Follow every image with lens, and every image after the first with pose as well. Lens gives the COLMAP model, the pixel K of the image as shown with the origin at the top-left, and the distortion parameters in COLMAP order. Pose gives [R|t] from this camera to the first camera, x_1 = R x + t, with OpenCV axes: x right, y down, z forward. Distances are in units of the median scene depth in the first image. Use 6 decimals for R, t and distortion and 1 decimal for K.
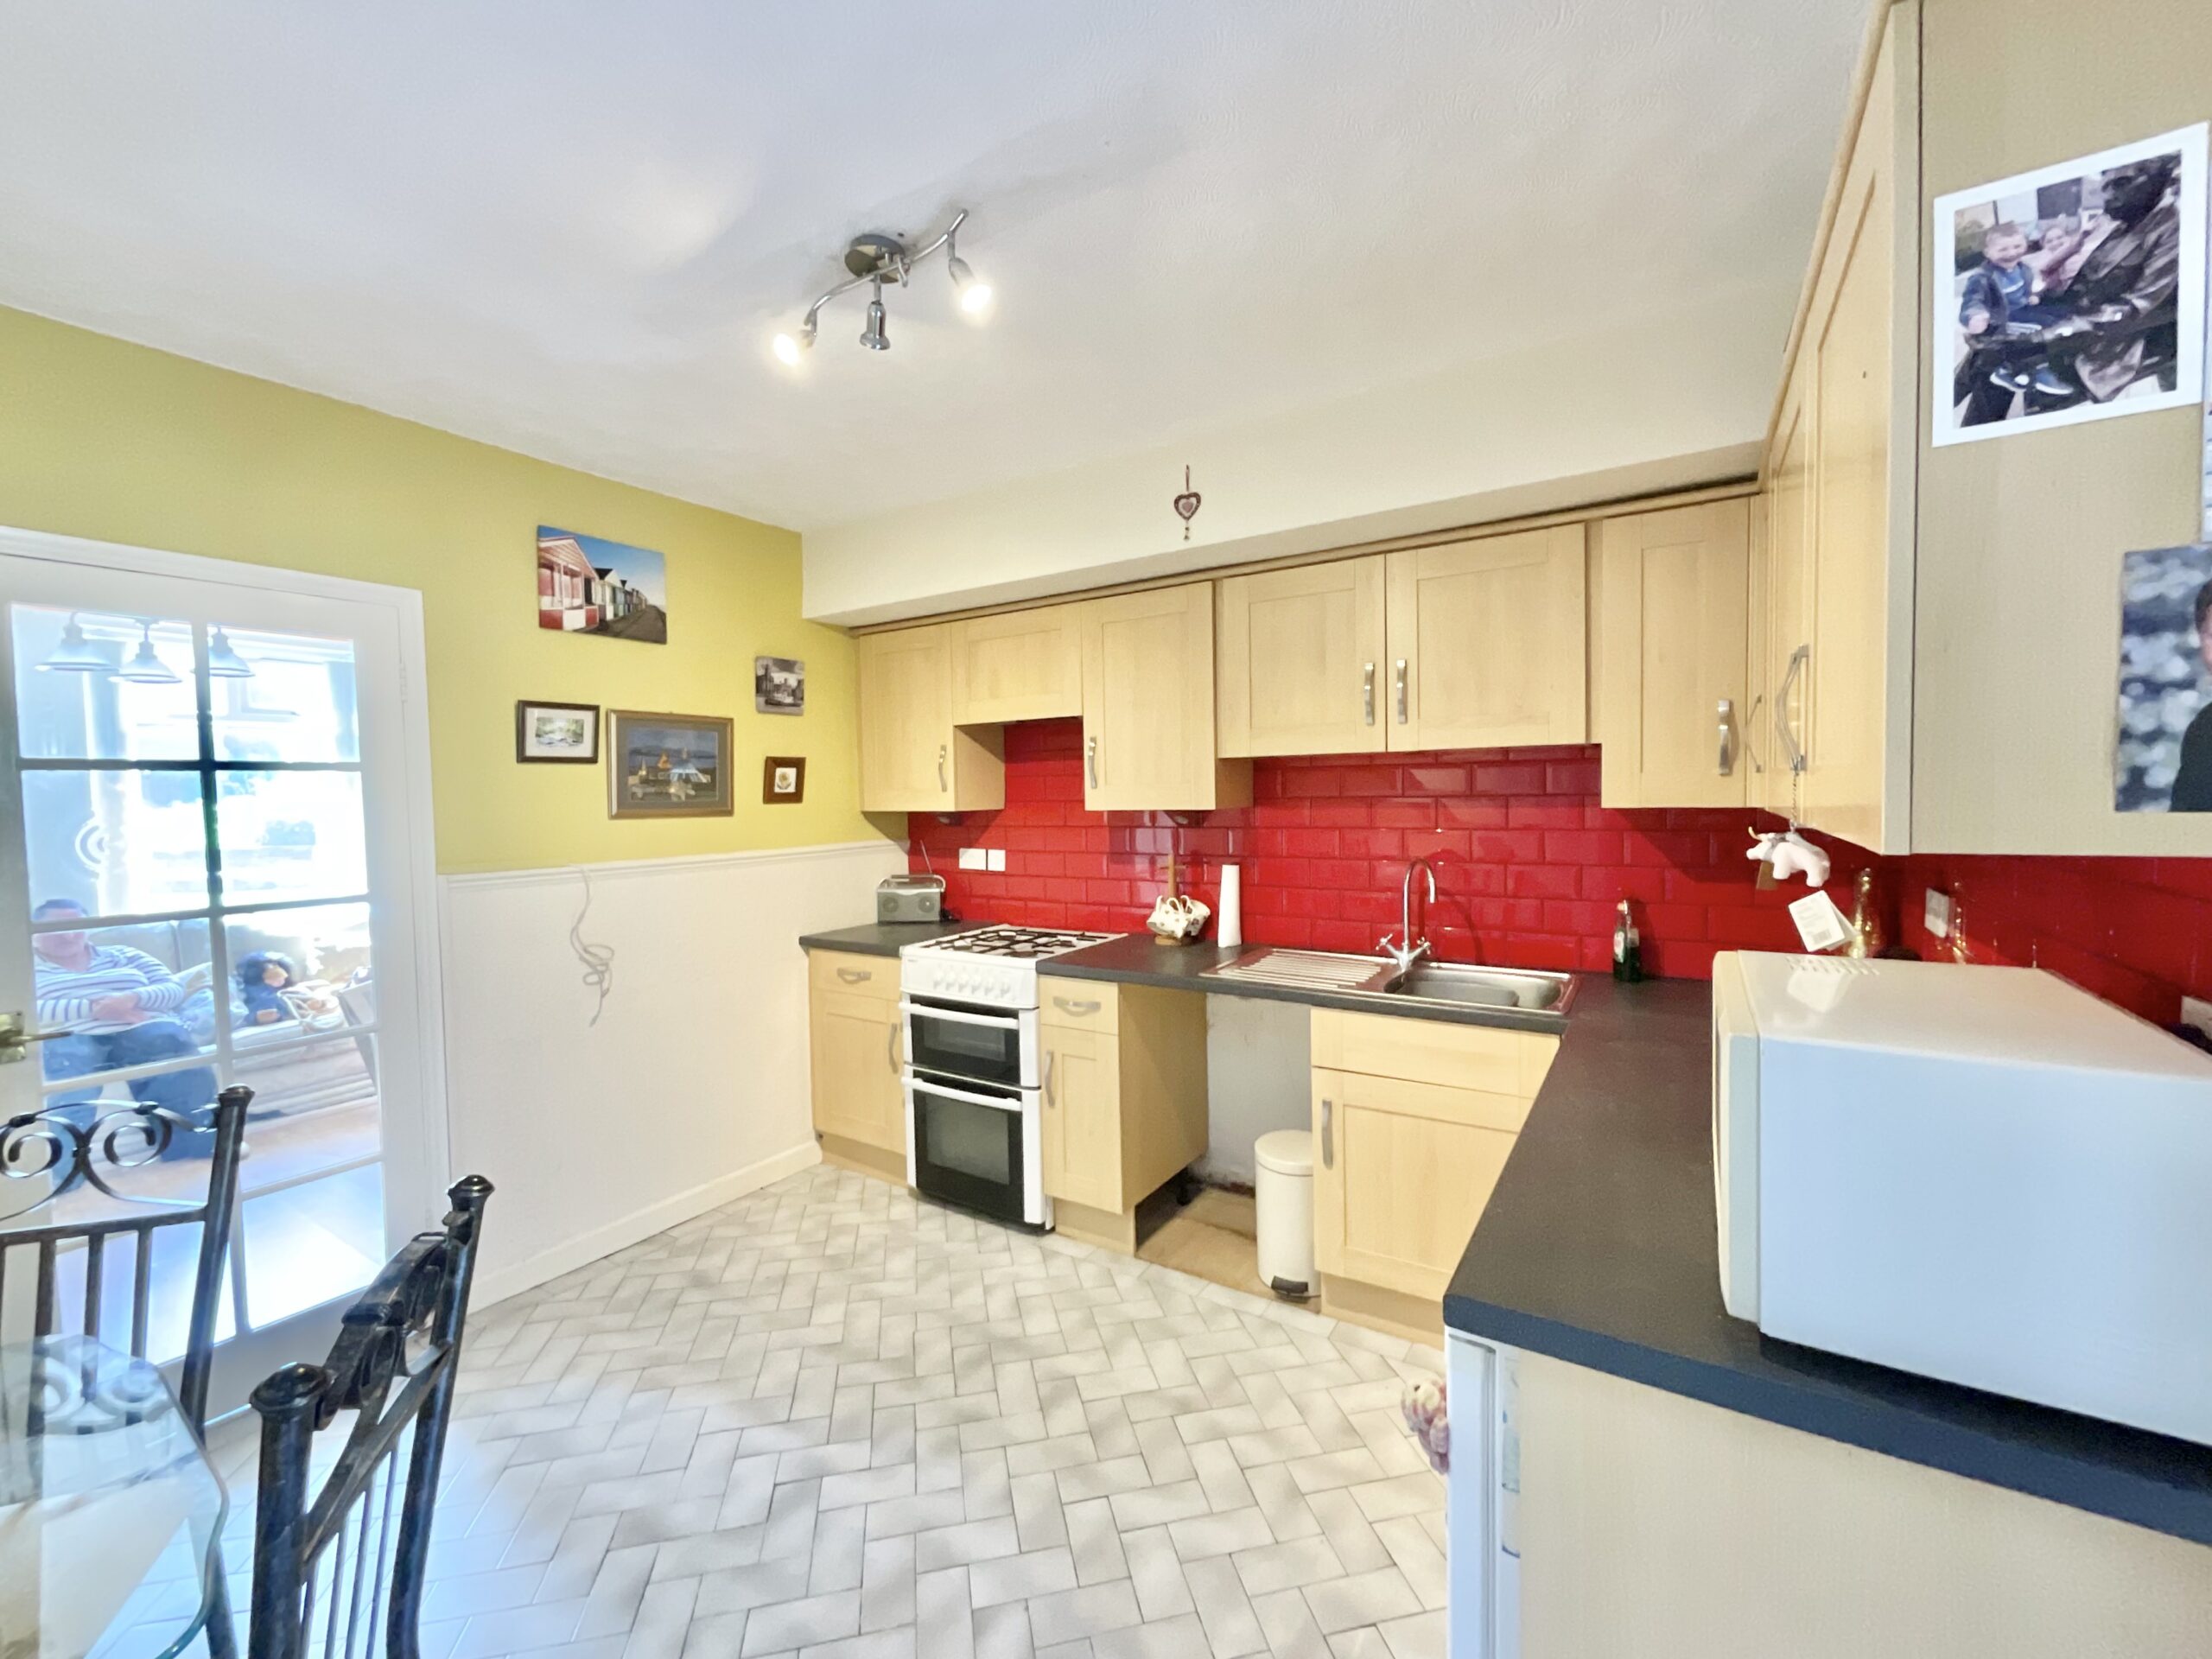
lens RADIAL K [[902.5, 0, 1101.1], [0, 902.5, 824.3], [0, 0, 1]] dist [0.000981, -0.000164]
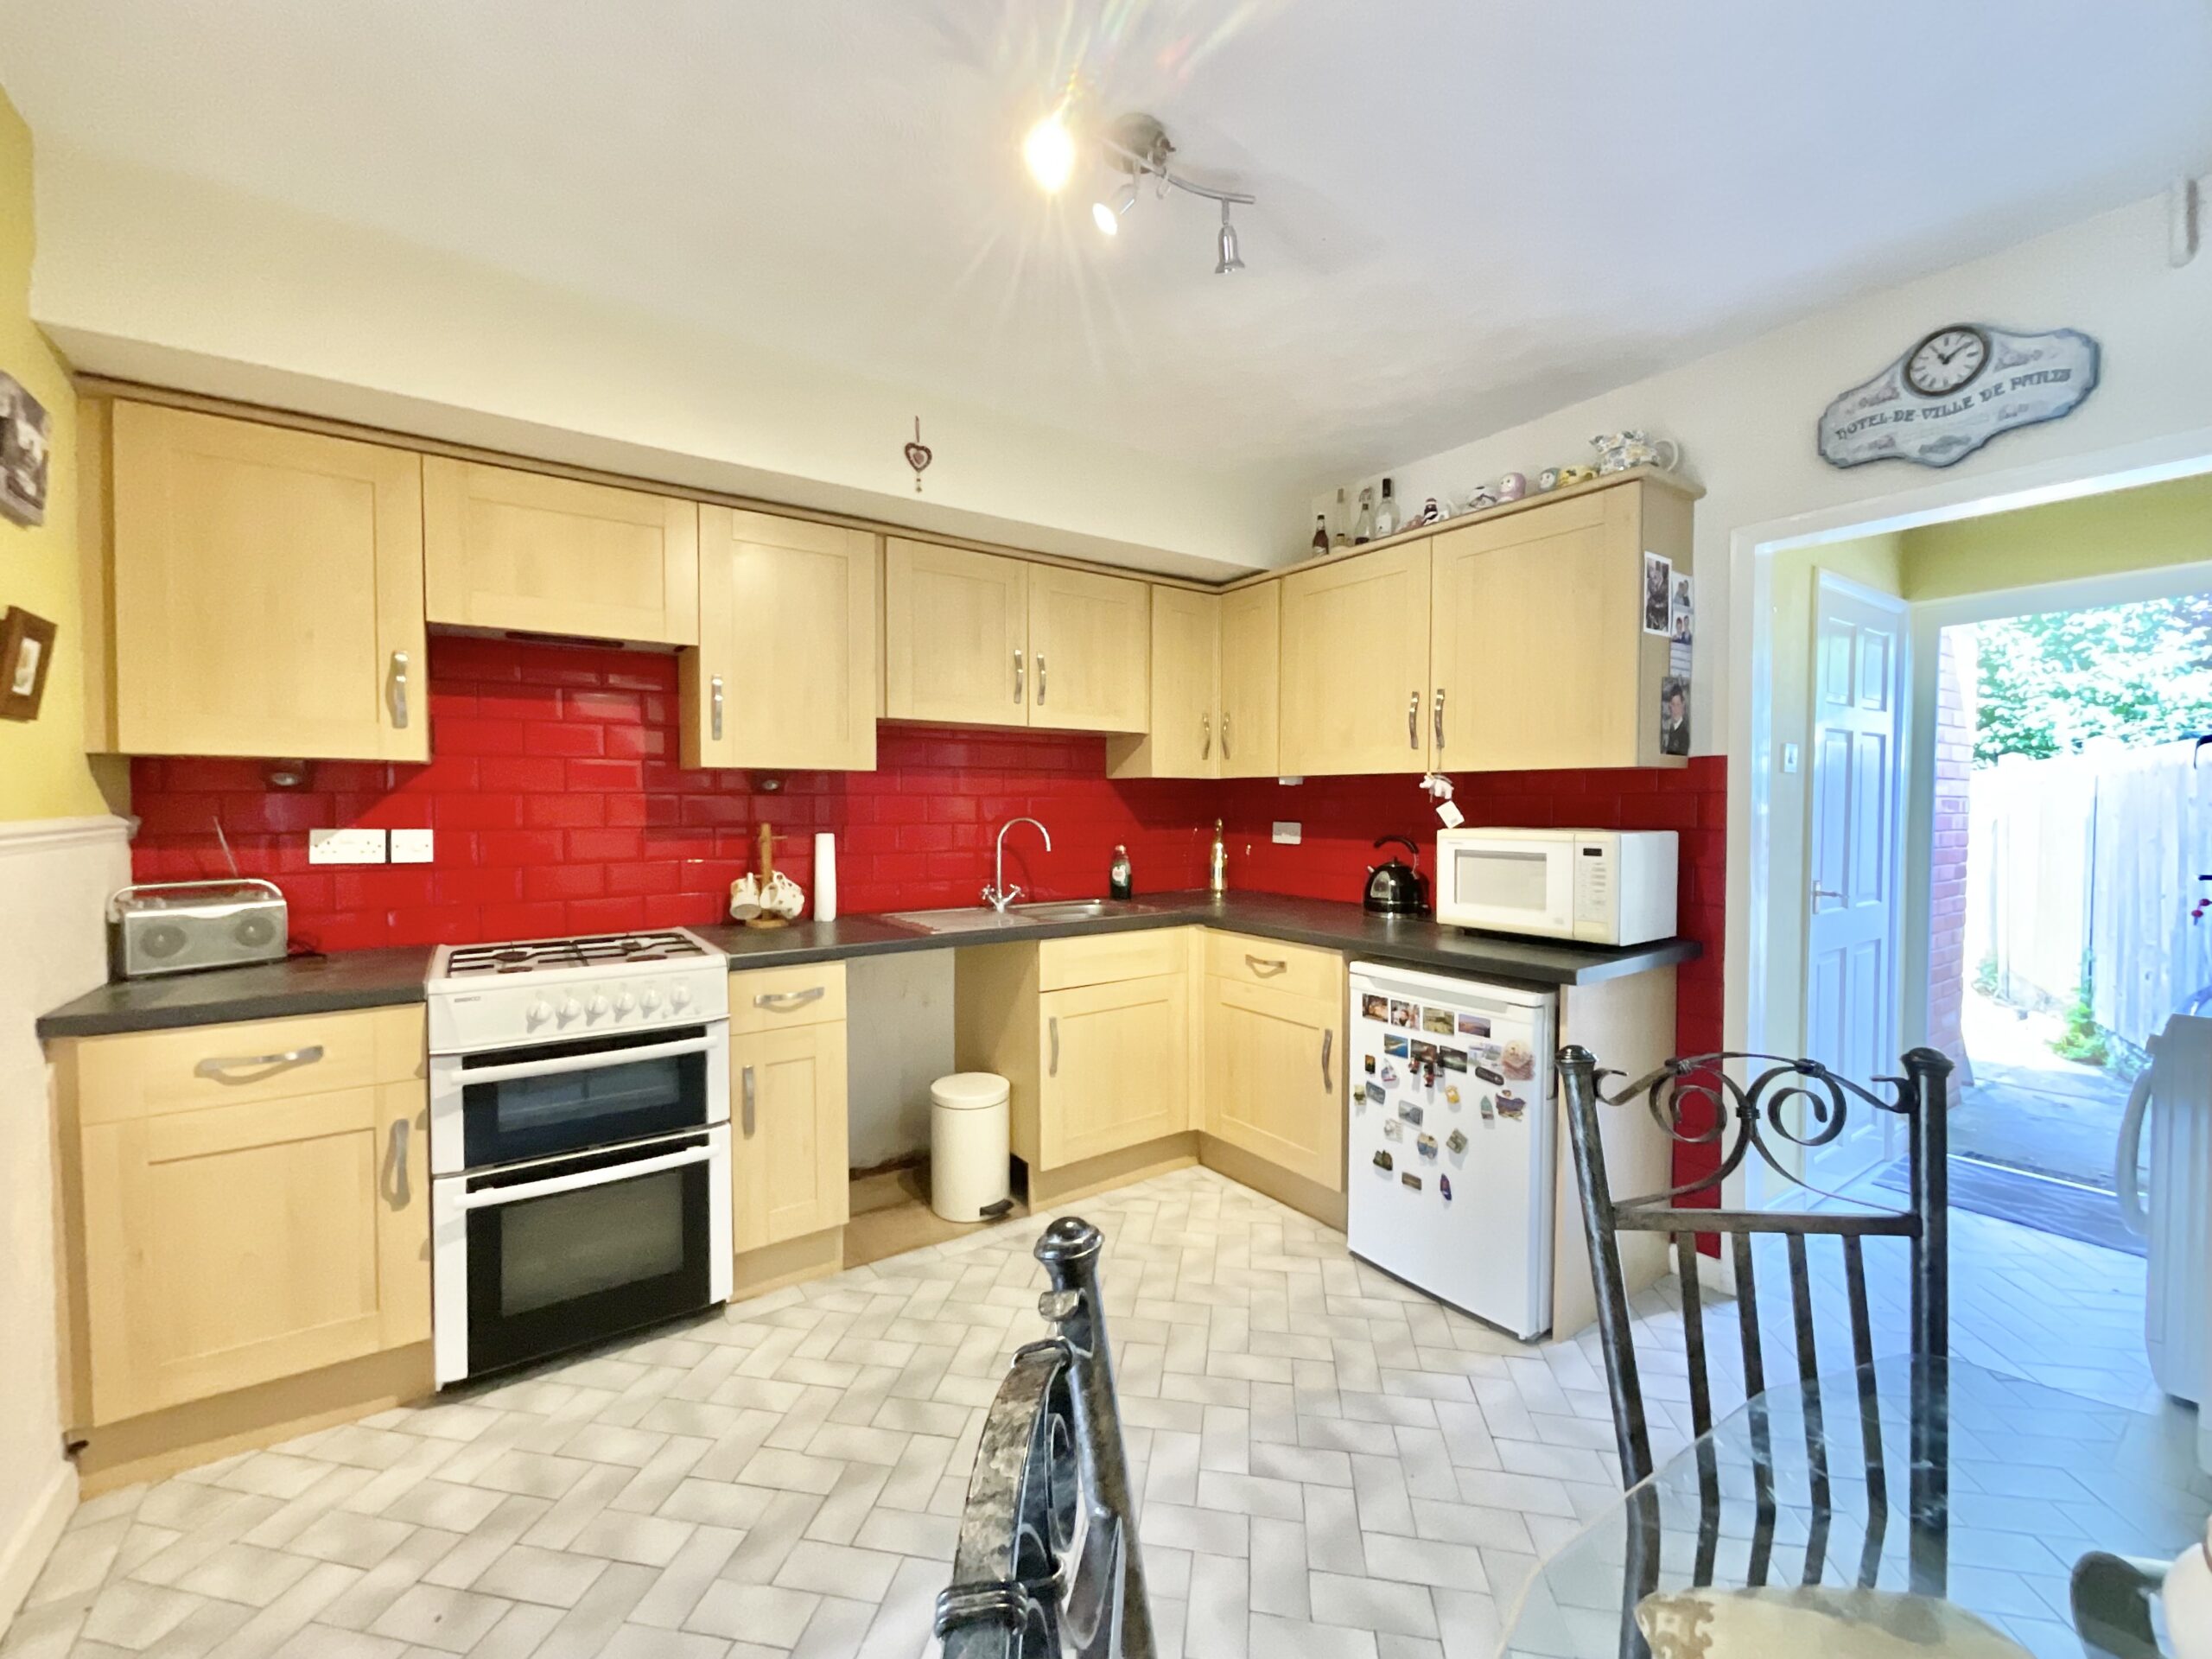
lens RADIAL K [[902.5, 0, 1090.6], [0, 902.5, 826.3], [0, 0, 1]] dist [0.000981, -0.000164]
pose [[0.379178, -0.003315, 0.925318, -0.662969], [0.024762, 0.999672, -0.006566, 0.053800], [-0.924992, 0.025403, 0.379135, 0.412695]]
